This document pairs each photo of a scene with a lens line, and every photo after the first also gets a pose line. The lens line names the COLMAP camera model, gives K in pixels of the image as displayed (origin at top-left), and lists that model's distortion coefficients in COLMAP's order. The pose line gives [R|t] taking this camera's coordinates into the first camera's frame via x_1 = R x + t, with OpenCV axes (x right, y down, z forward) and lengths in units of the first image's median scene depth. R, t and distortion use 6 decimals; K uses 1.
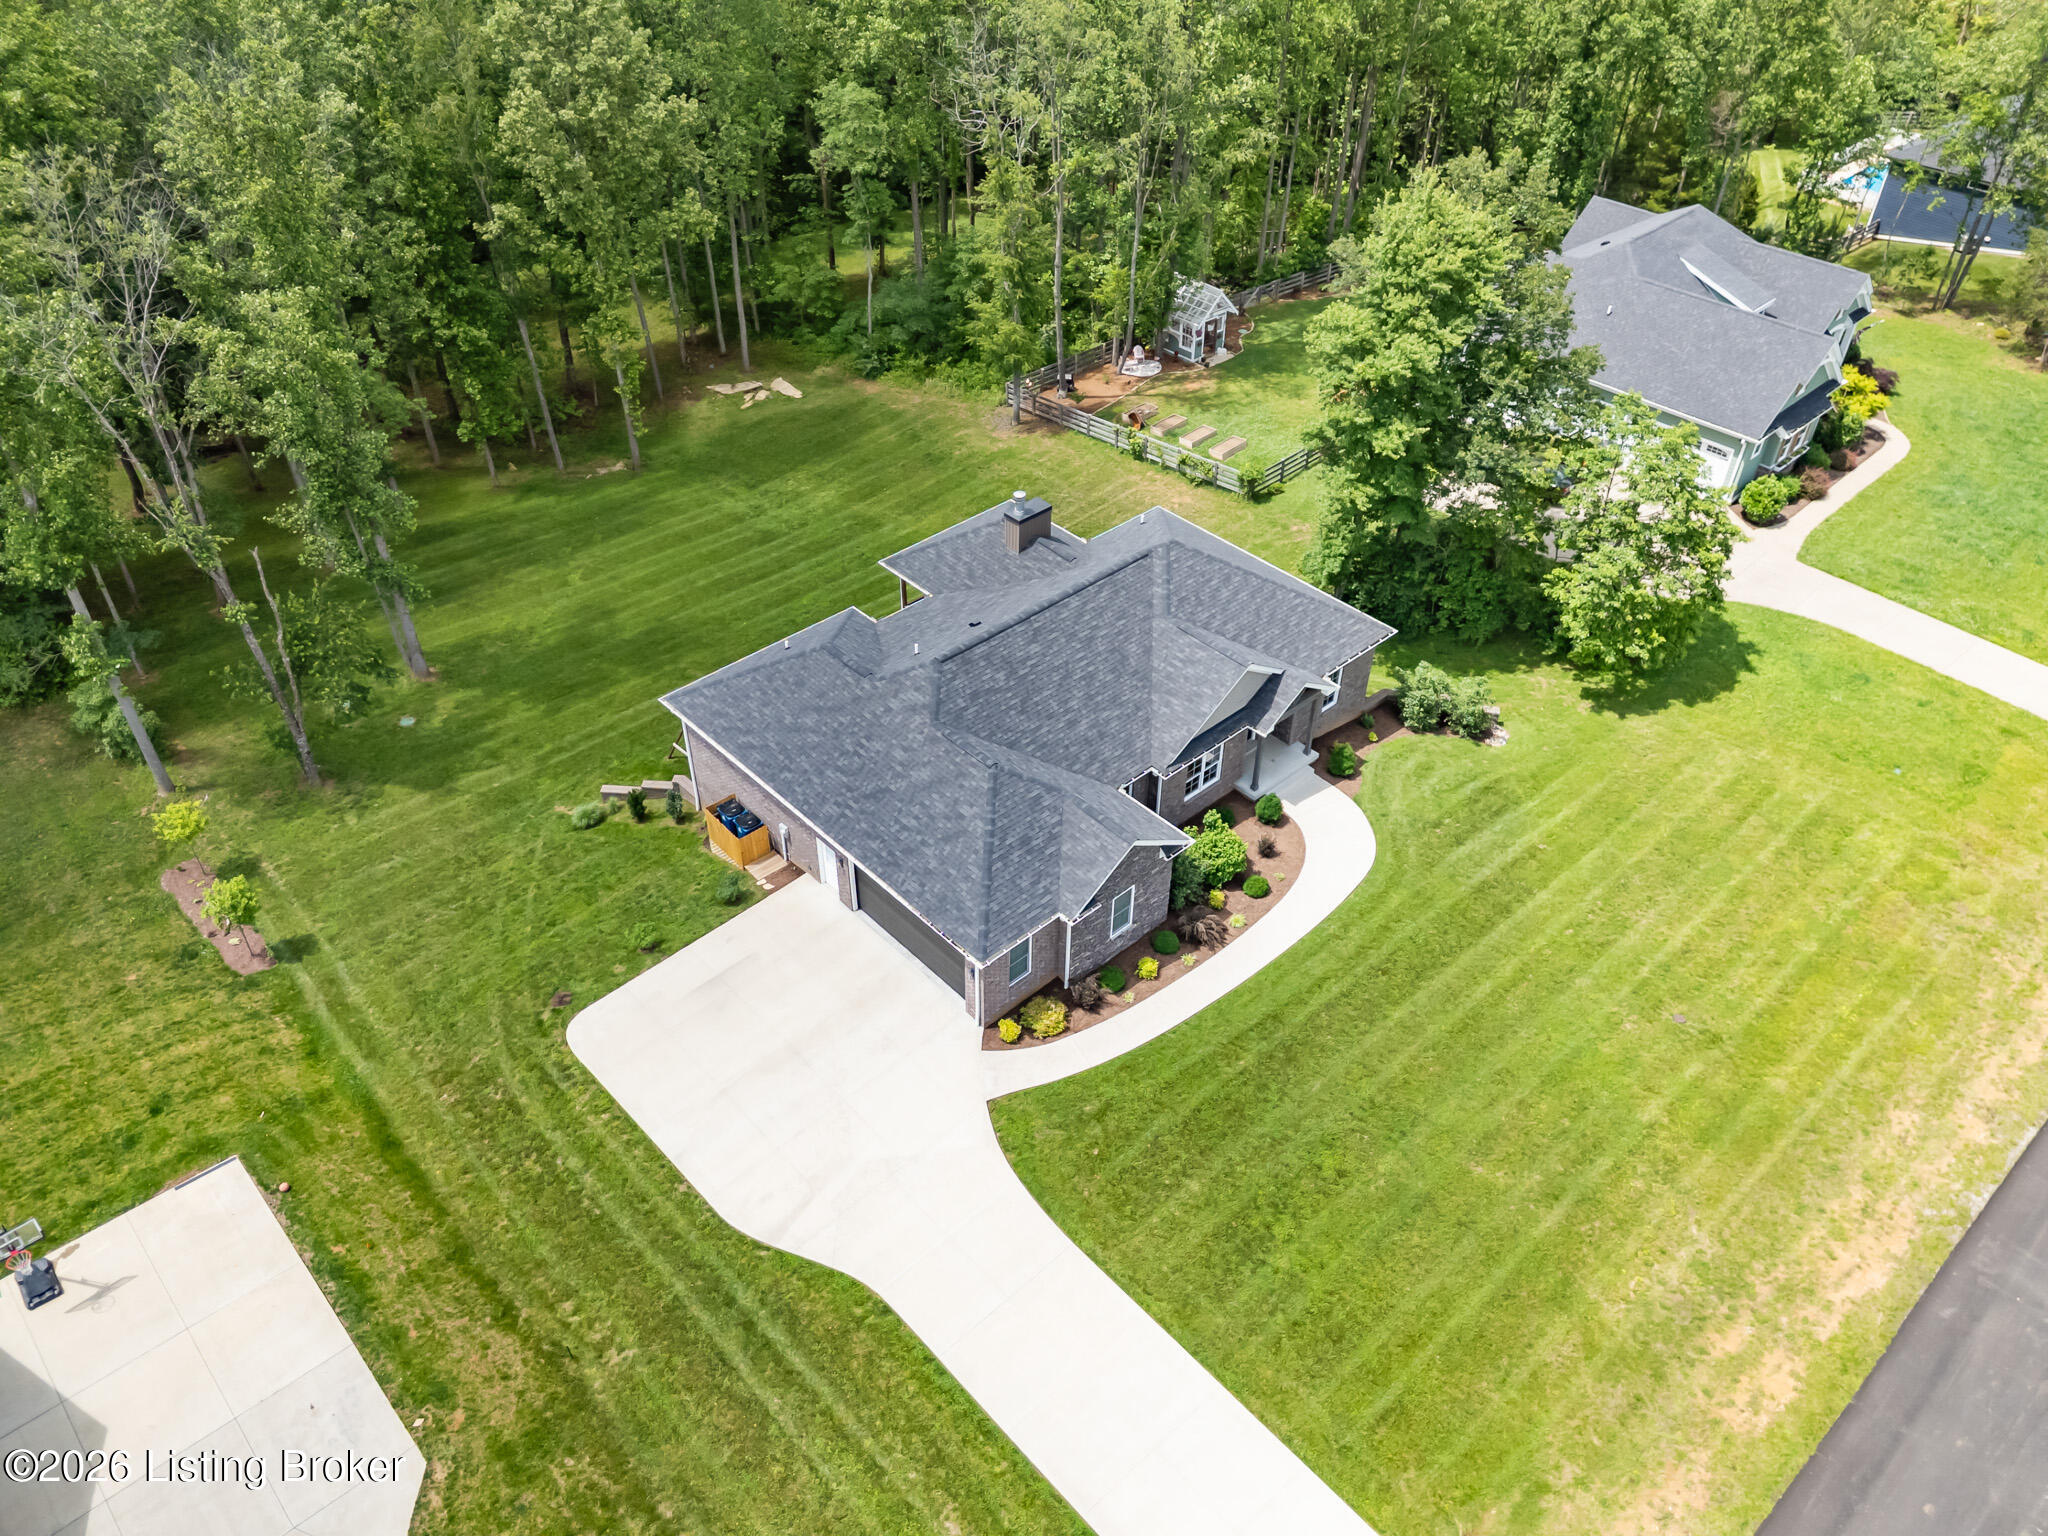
lens RADIAL K [[1519.4, 0, 1051.1], [0, 1519.4, 763.3], [0, 0, 1]] dist [0.092739, -0.104310]
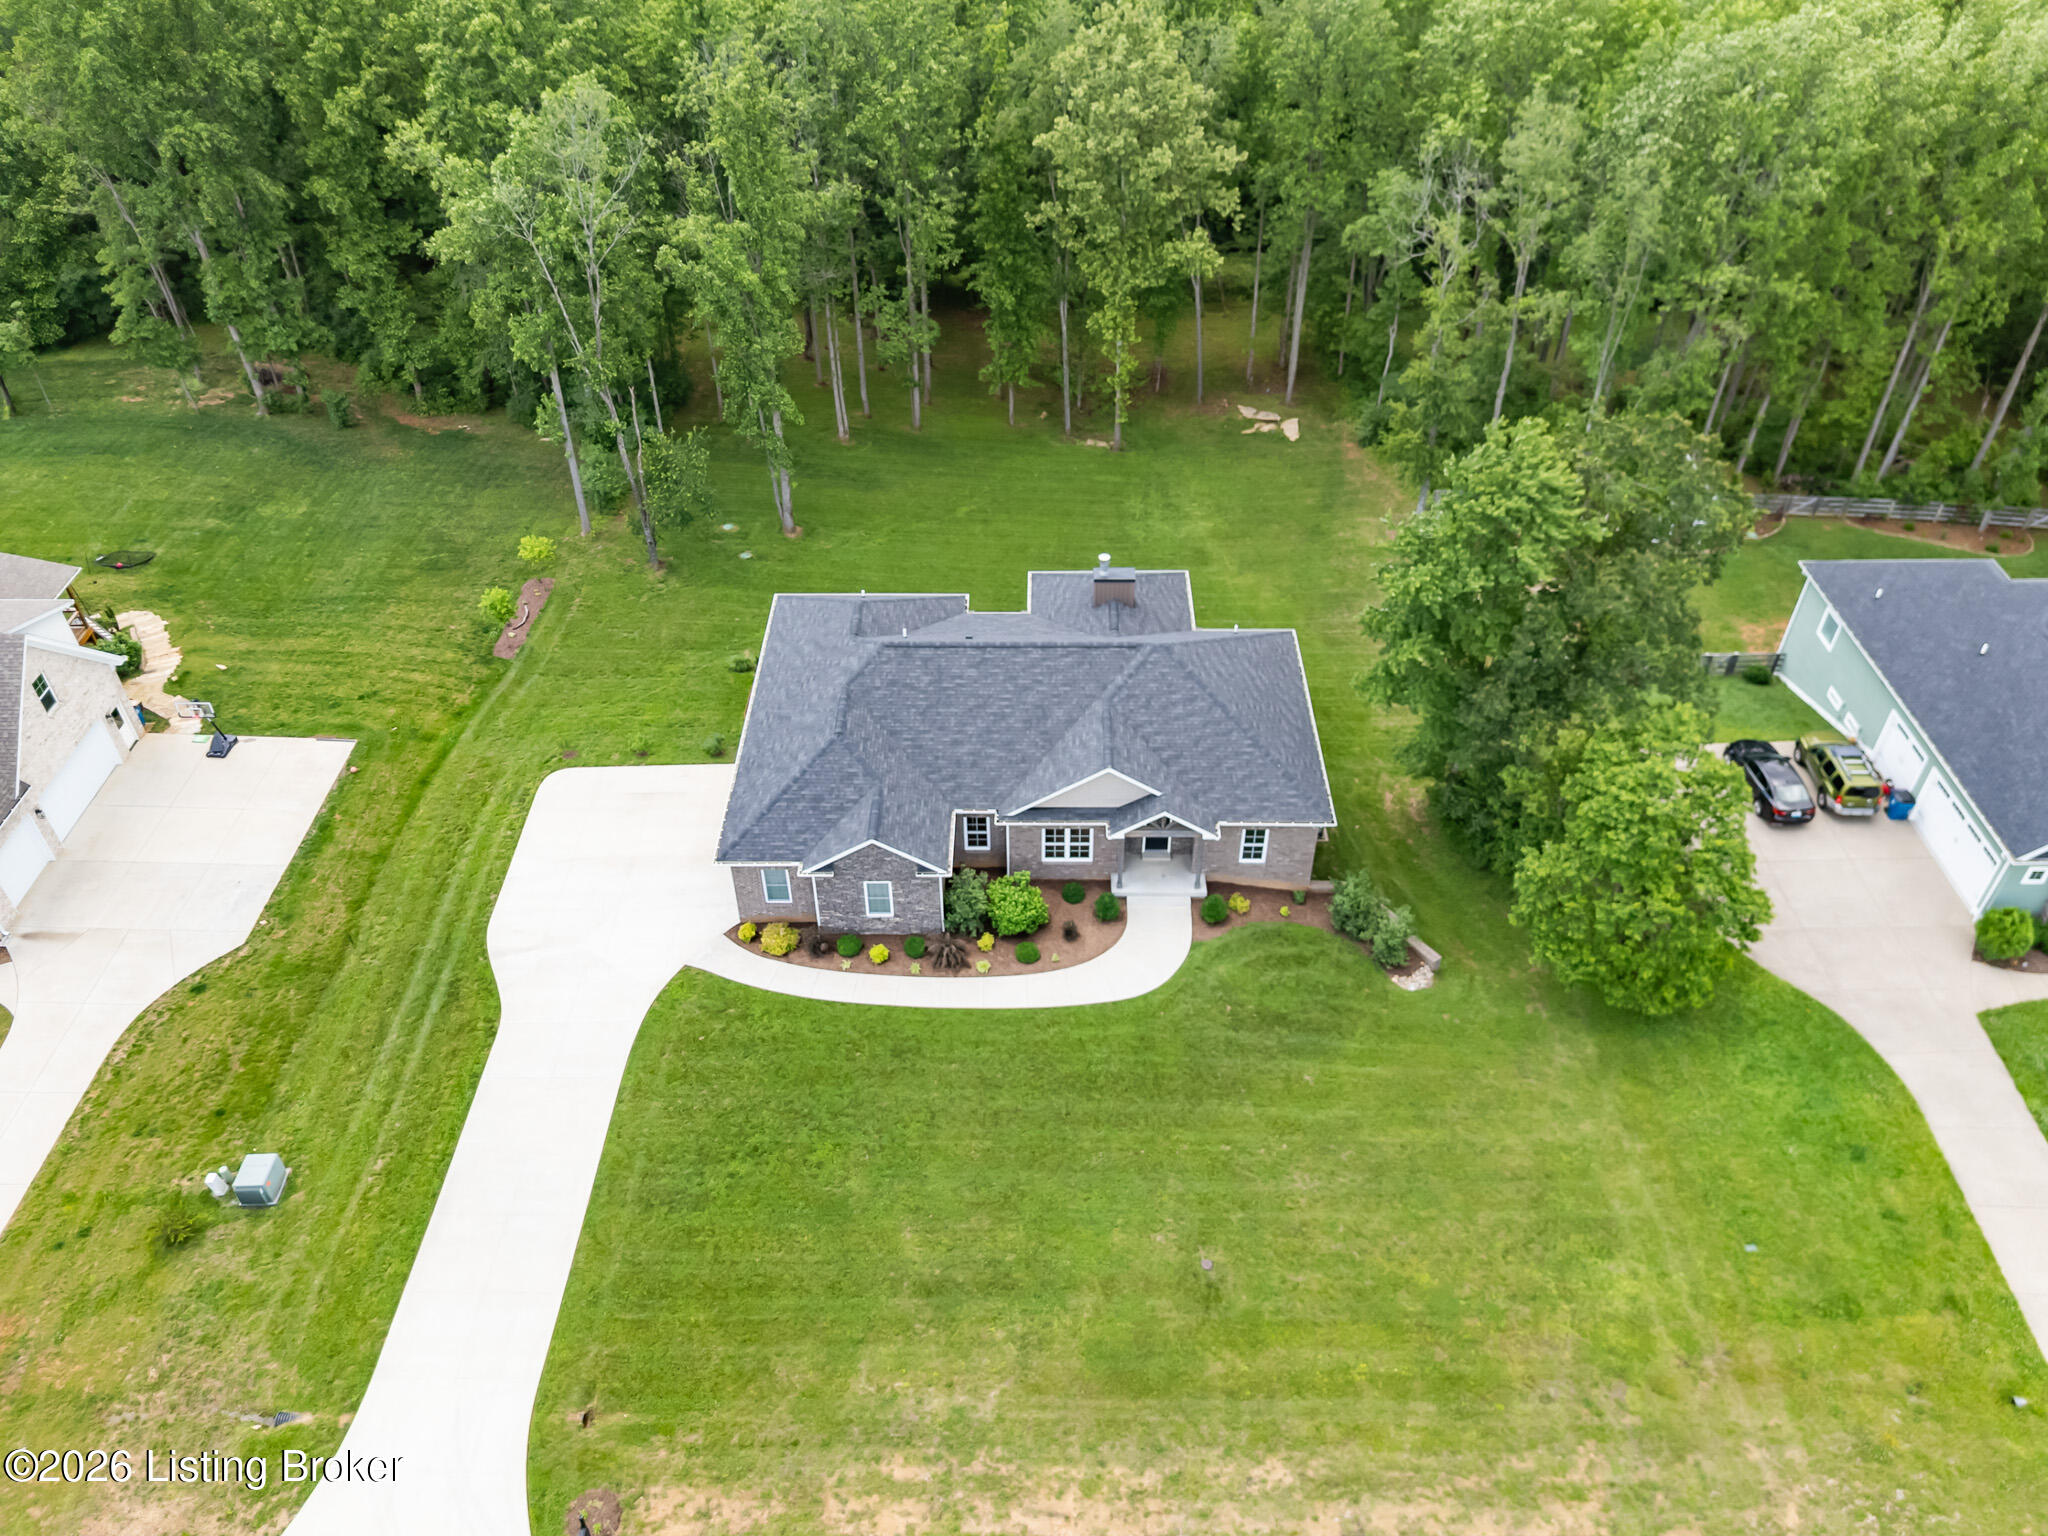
lens RADIAL K [[1571.8, 0, 1034.7], [0, 1571.8, 759.5], [0, 0, 1]] dist [0.063682, -0.055410]
pose [[0.723581, 0.432913, -0.537602, 0.766353], [-0.435171, 0.890689, 0.131527, -0.215765], [0.535776, 0.138778, 0.832877, 0.057604]]
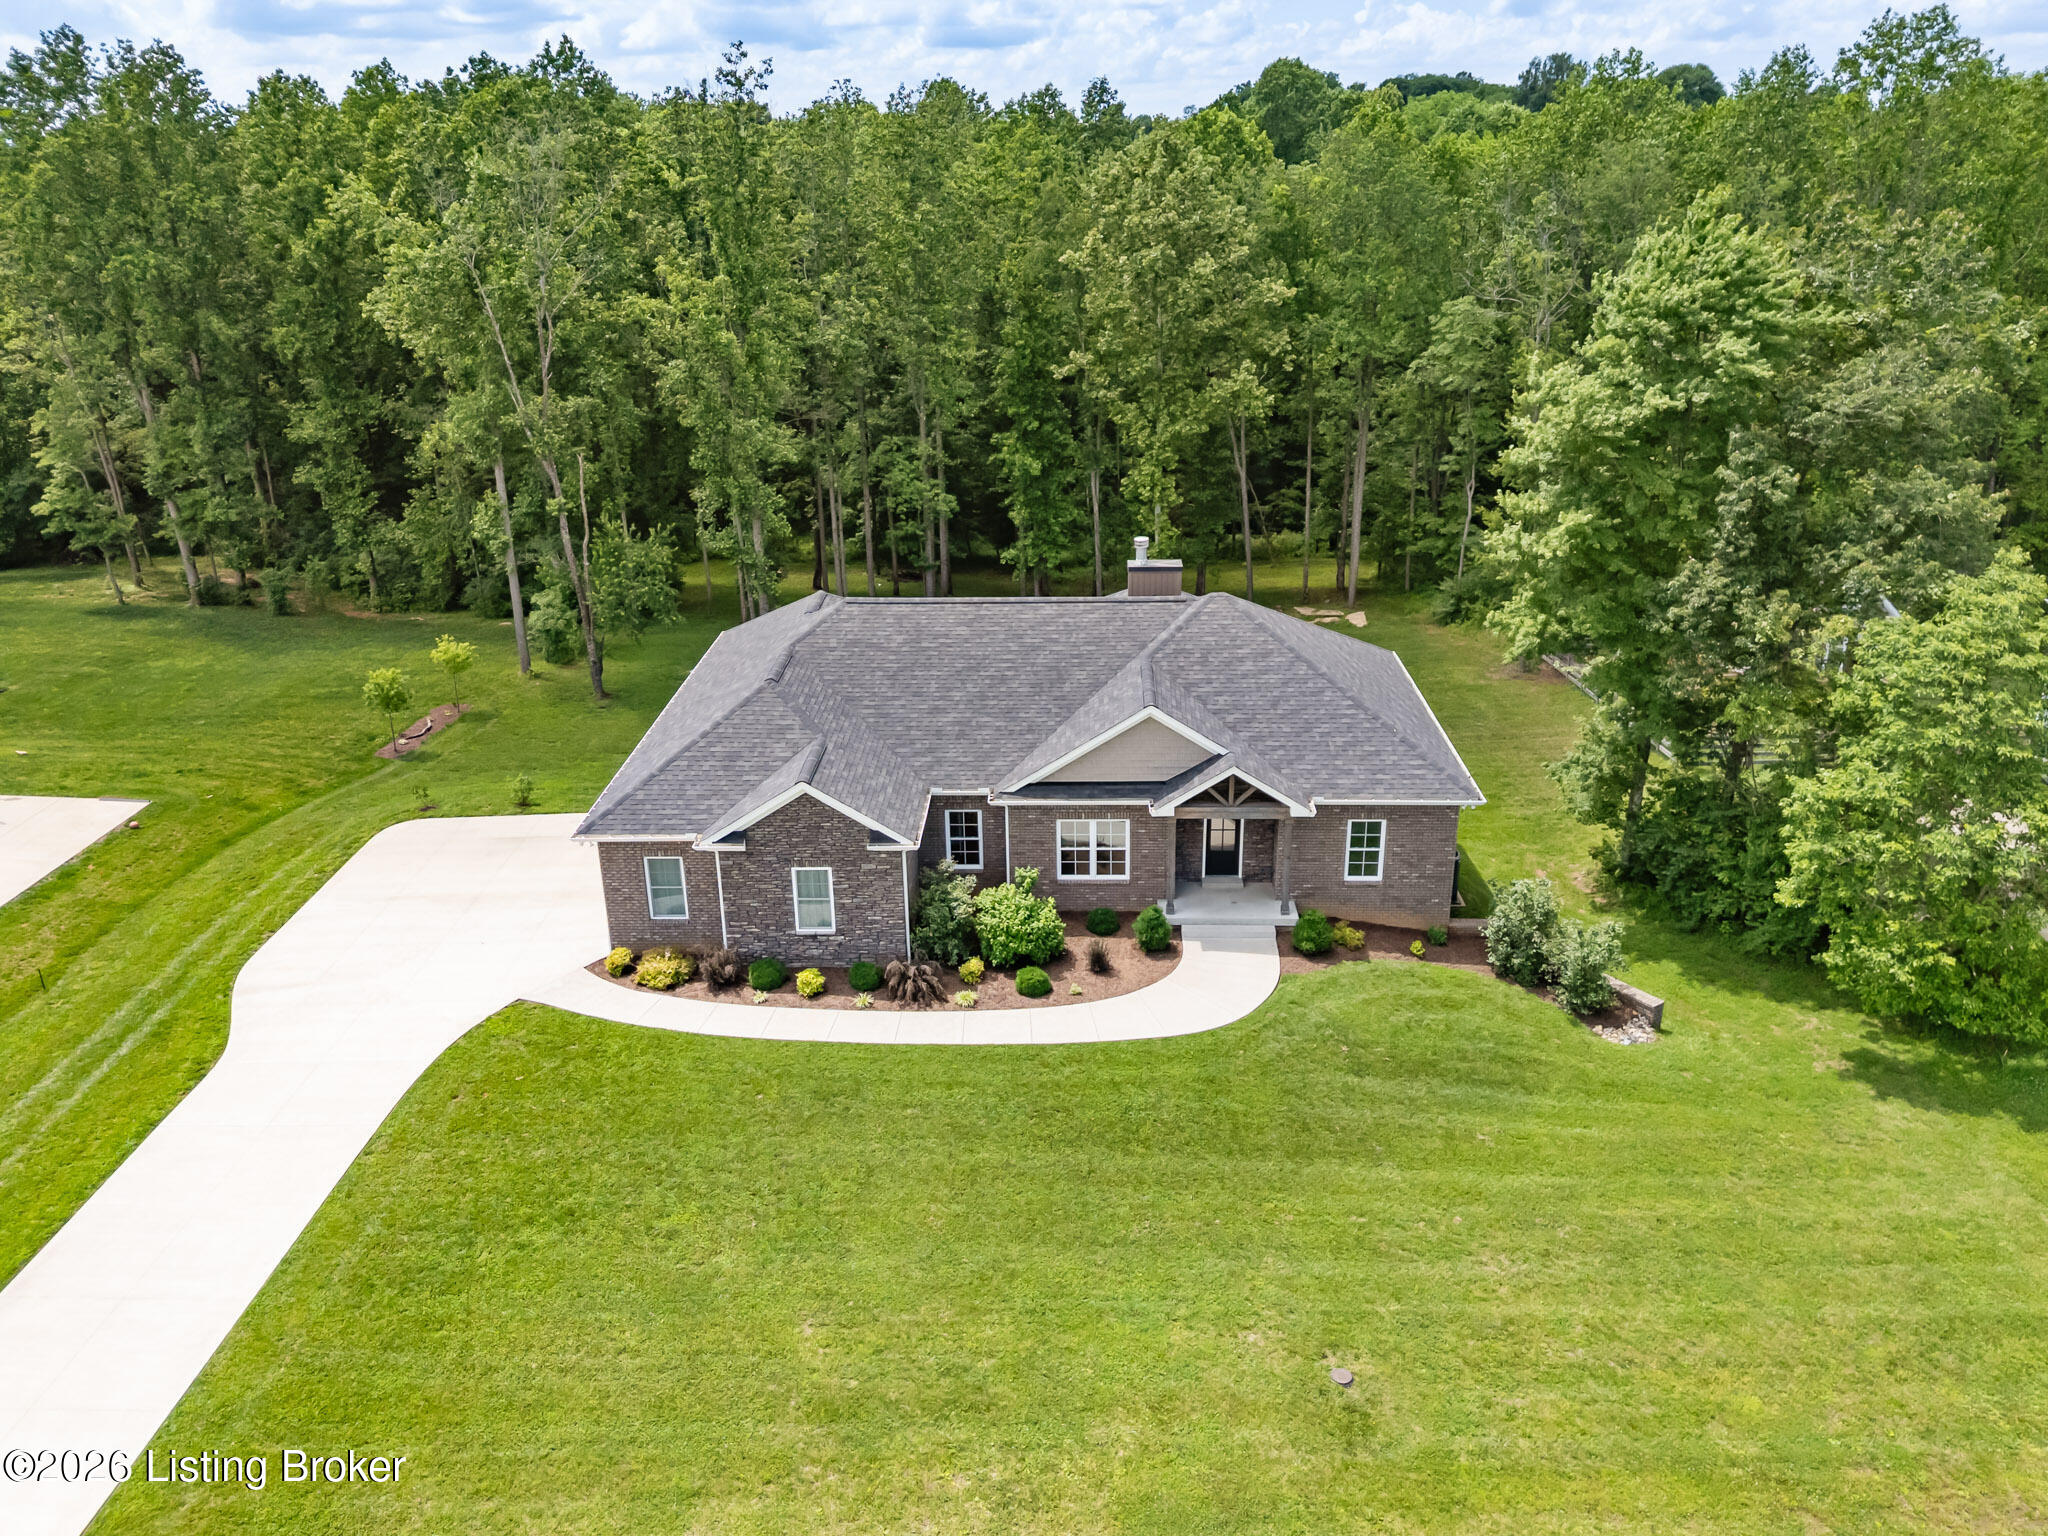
lens RADIAL K [[1571.8, 0, 1034.7], [0, 1571.8, 759.5], [0, 0, 1]] dist [0.063682, -0.055410]
pose [[0.705196, 0.237741, -0.667966, 0.683049], [-0.438155, 0.886807, -0.146945, 0.107847], [0.557422, 0.396298, 0.729540, 0.468600]]
